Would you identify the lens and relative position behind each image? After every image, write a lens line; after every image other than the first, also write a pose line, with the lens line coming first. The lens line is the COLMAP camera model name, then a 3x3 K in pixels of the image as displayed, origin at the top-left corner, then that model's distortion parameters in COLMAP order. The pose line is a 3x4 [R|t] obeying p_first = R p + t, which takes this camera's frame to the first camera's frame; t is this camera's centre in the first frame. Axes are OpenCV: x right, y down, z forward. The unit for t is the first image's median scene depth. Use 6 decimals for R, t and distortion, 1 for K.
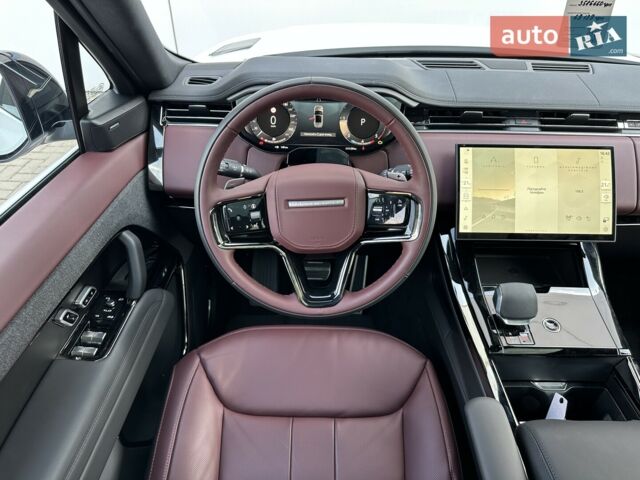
lens RADIAL K [[456.5, 0, 324.3], [0, 456.5, 245.3], [0, 0, 1]] dist [0.052606, -0.099781]
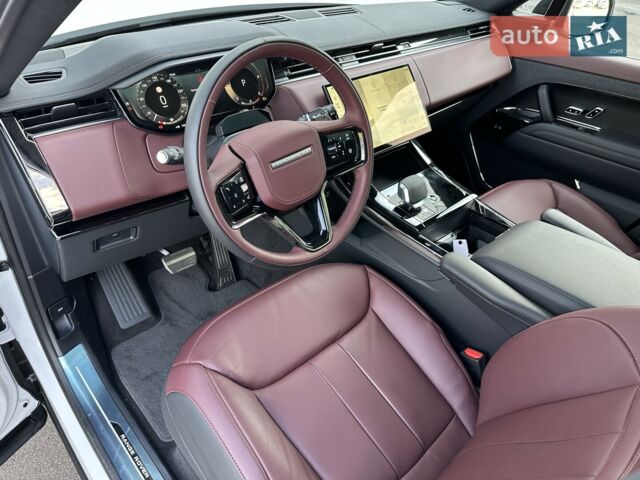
lens RADIAL K [[456.5, 0, 324.3], [0, 456.5, 245.3], [0, 0, 1]] dist [0.052606, -0.099781]
pose [[0.727589, -0.394715, 0.561084, -0.530108], [0.360223, 0.915884, 0.177191, -0.052827], [-0.583827, 0.073193, 0.808572, 0.081458]]
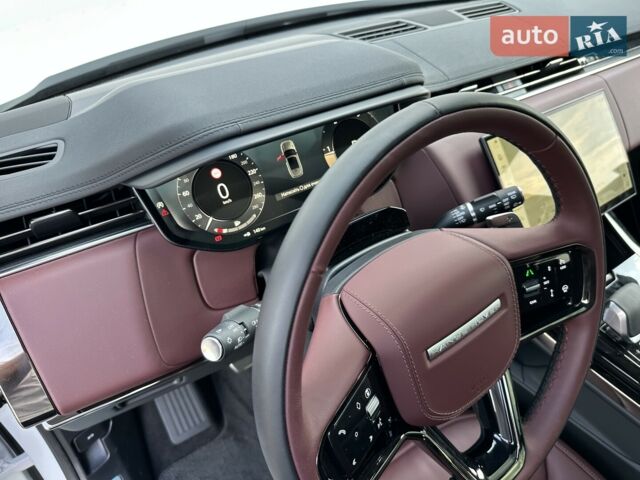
lens RADIAL K [[456.5, 0, 324.3], [0, 456.5, 245.3], [0, 0, 1]] dist [0.052606, -0.099781]
pose [[0.815121, -0.381620, 0.435826, -0.281390], [0.357919, 0.923336, 0.139083, -0.255181], [-0.455490, 0.042621, 0.889220, 0.491670]]
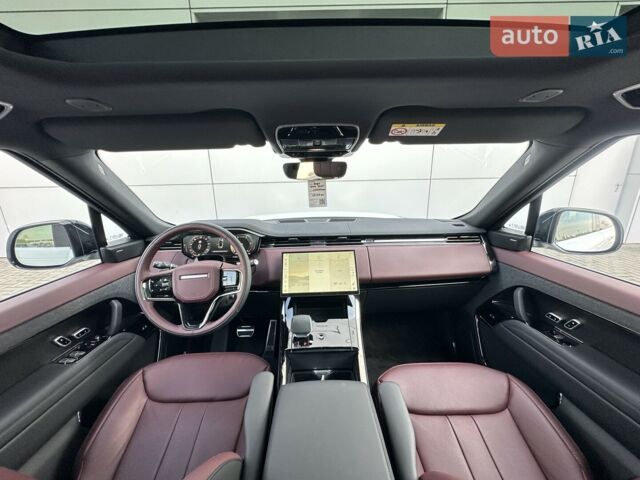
lens RADIAL K [[259.1, 0, 320.0], [0, 259.1, 240.0], [0, 0, 1]] dist [-0.002844, -0.000191]
pose [[0.998821, -0.045124, 0.017908, 0.449005], [0.048545, 0.932116, -0.358891, 0.170011], [-0.000497, 0.359337, 0.933208, -0.150895]]
